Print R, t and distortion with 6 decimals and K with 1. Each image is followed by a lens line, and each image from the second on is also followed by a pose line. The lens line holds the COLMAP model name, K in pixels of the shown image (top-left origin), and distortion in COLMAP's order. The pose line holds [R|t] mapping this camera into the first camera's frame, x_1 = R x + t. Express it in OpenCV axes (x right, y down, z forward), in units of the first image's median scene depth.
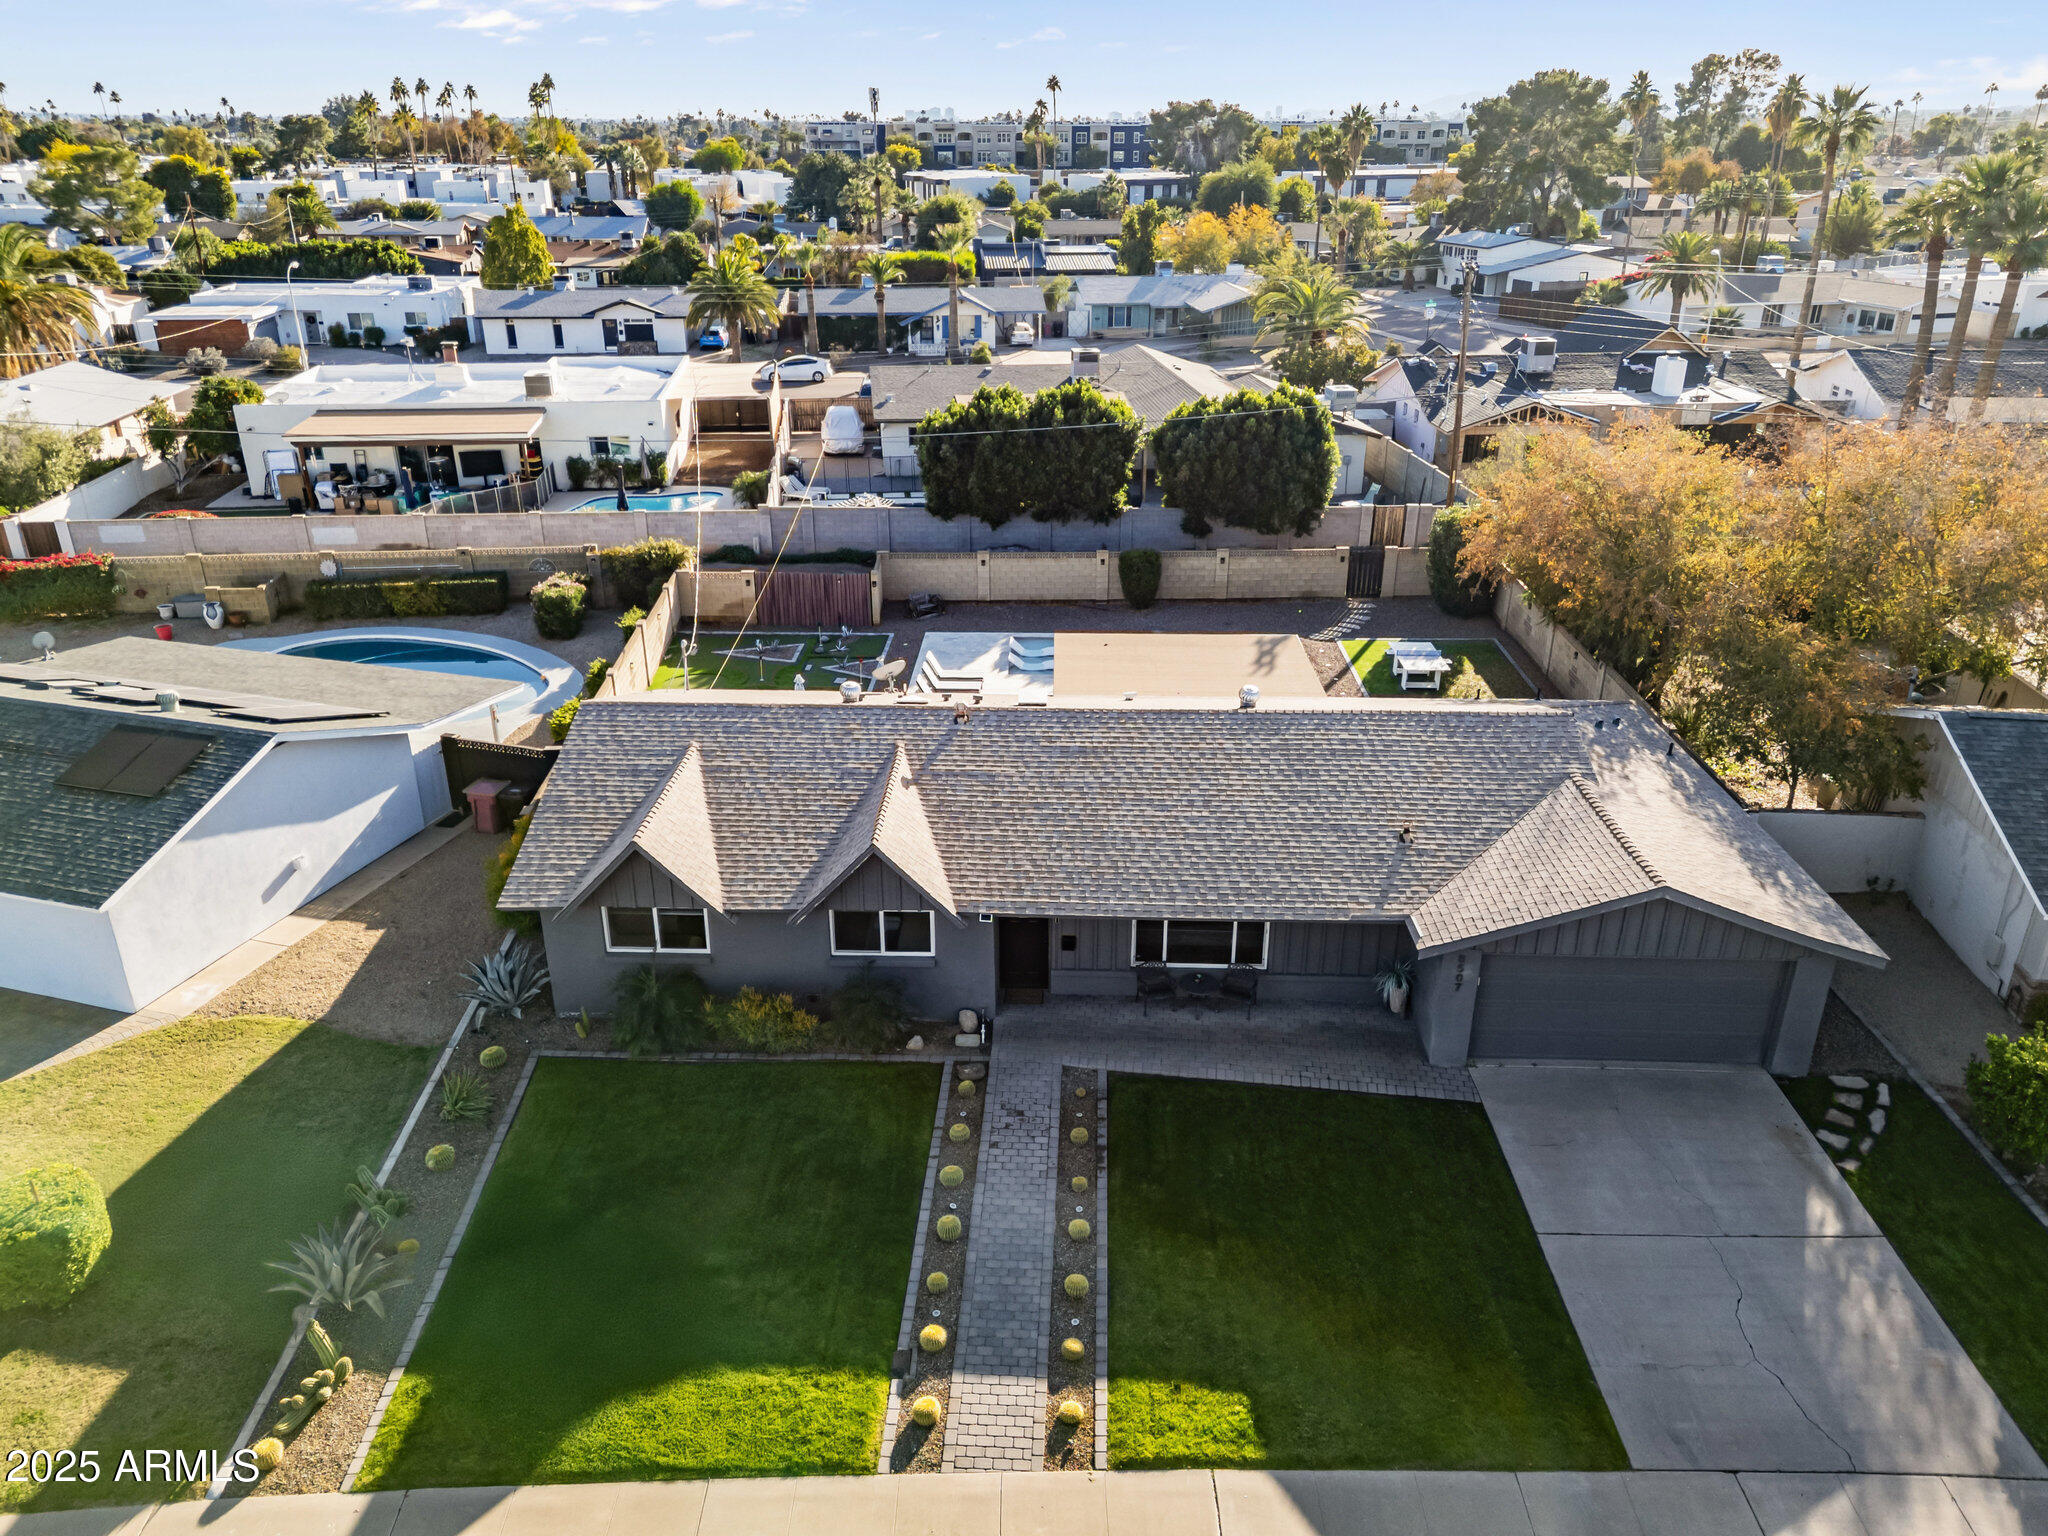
lens RADIAL K [[1433.7, 0, 1024.0], [0, 1433.7, 768.0], [0, 0, 1]] dist [0.072740, -0.067589]
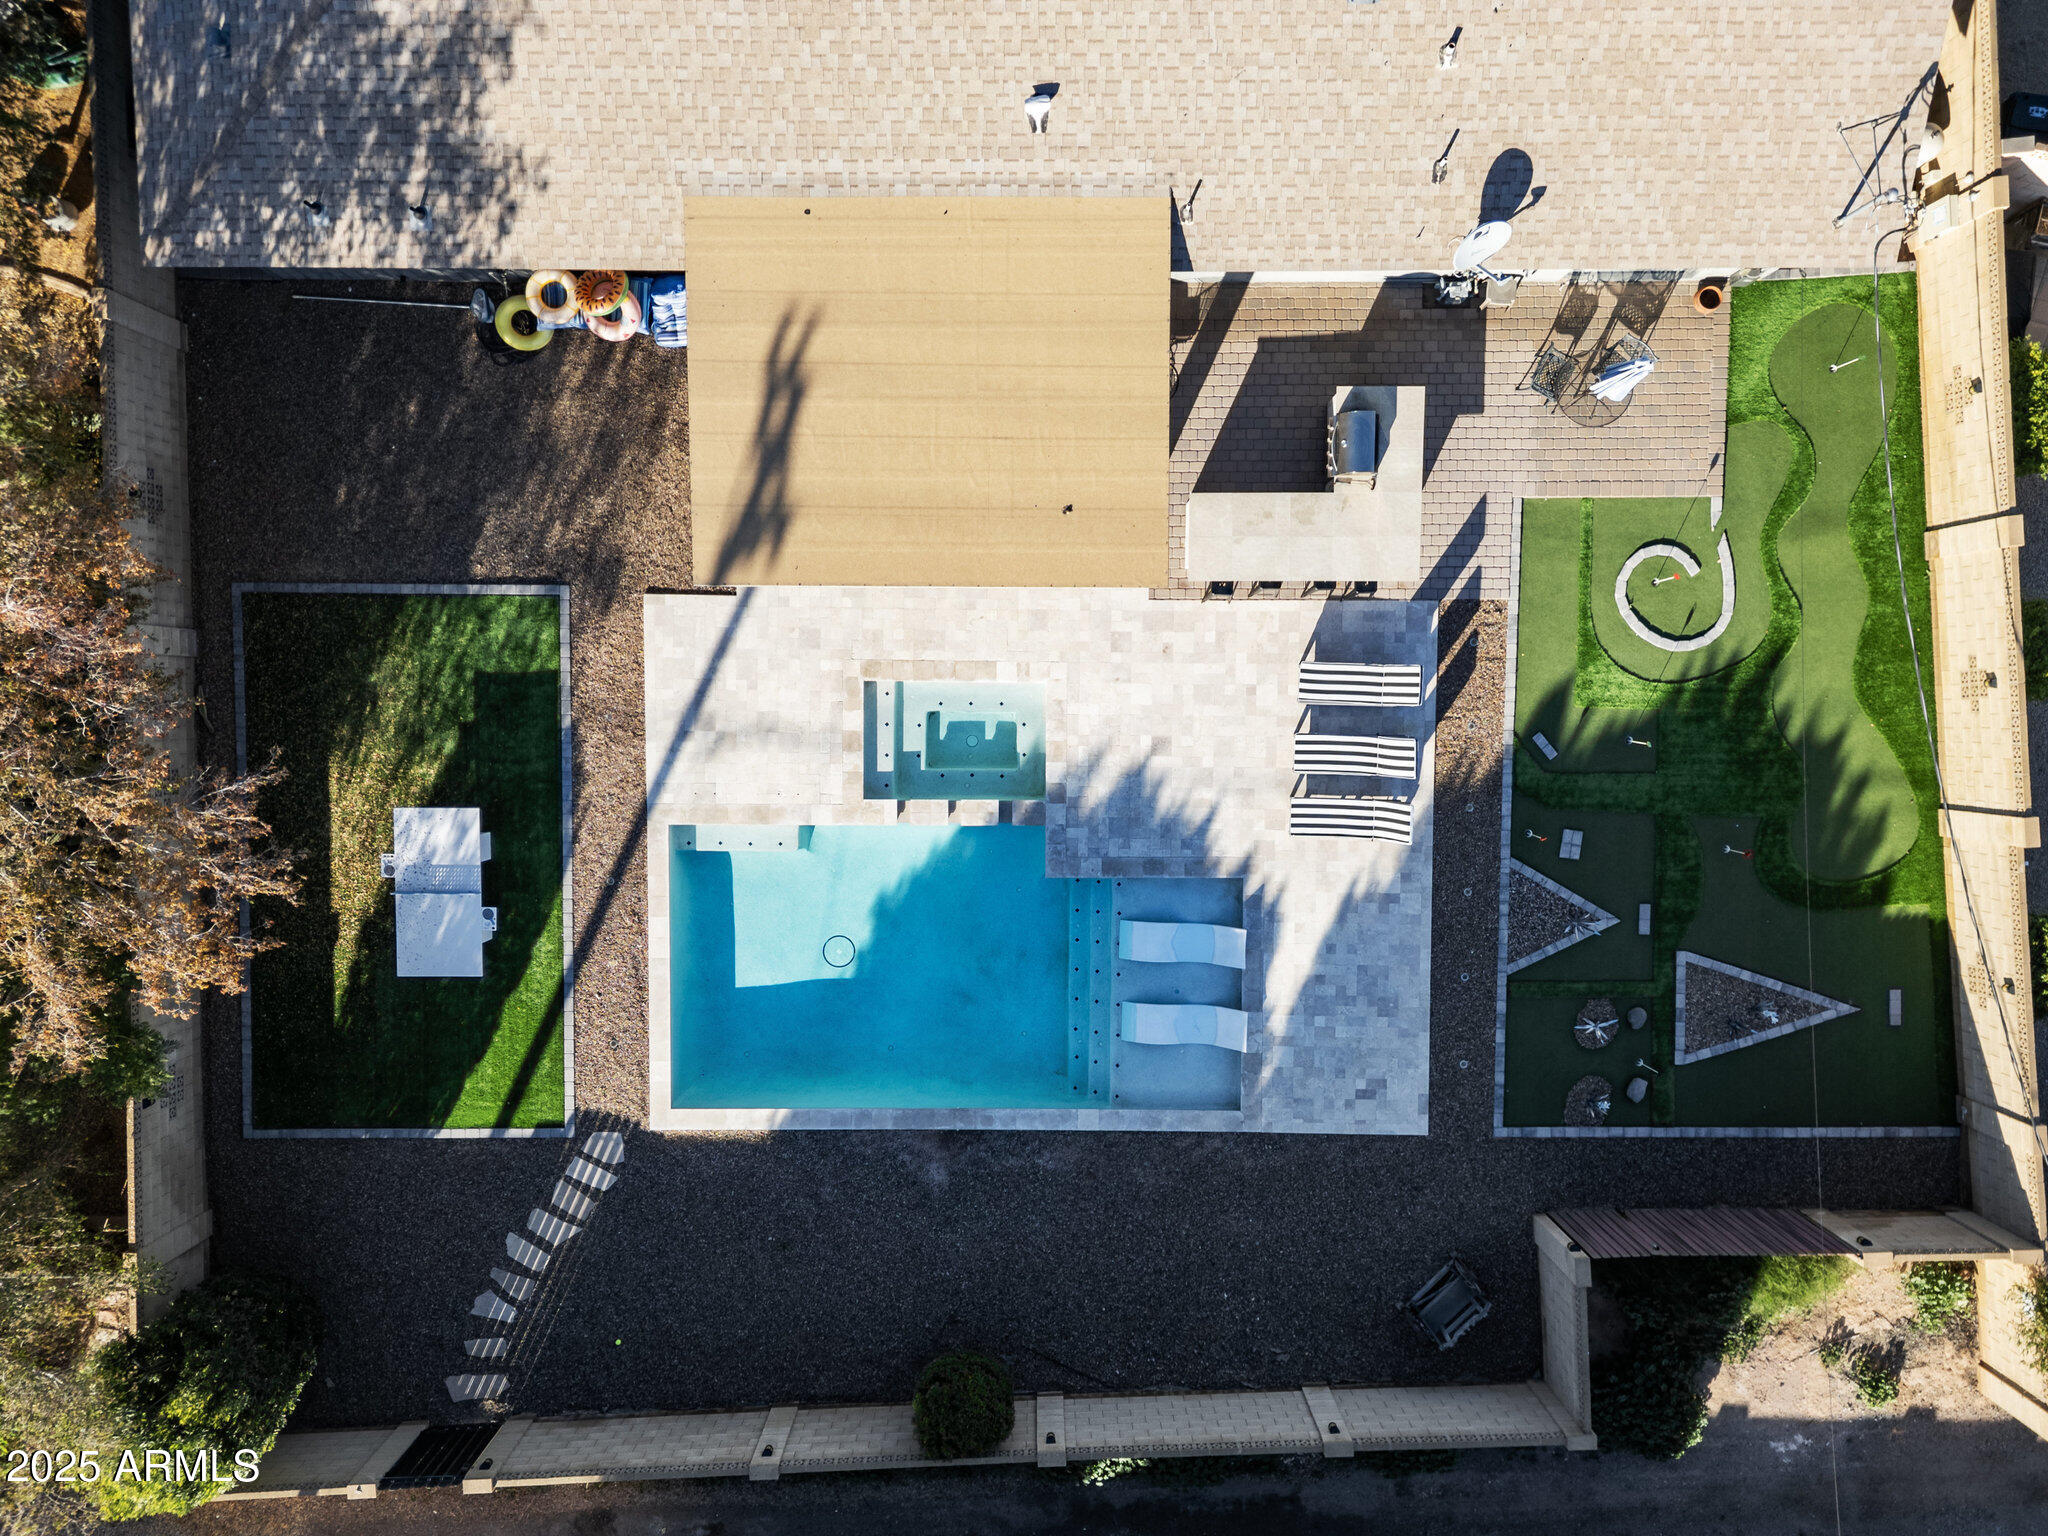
lens RADIAL K [[1433.7, 0, 1024.0], [0, 1433.7, 768.0], [0, 0, 1]] dist [0.072740, -0.067589]
pose [[-0.999717, 0.022657, 0.007221, 0.057687], [-0.003880, -0.455001, 0.890482, -0.463034], [0.023461, 0.890203, 0.454960, 0.661900]]
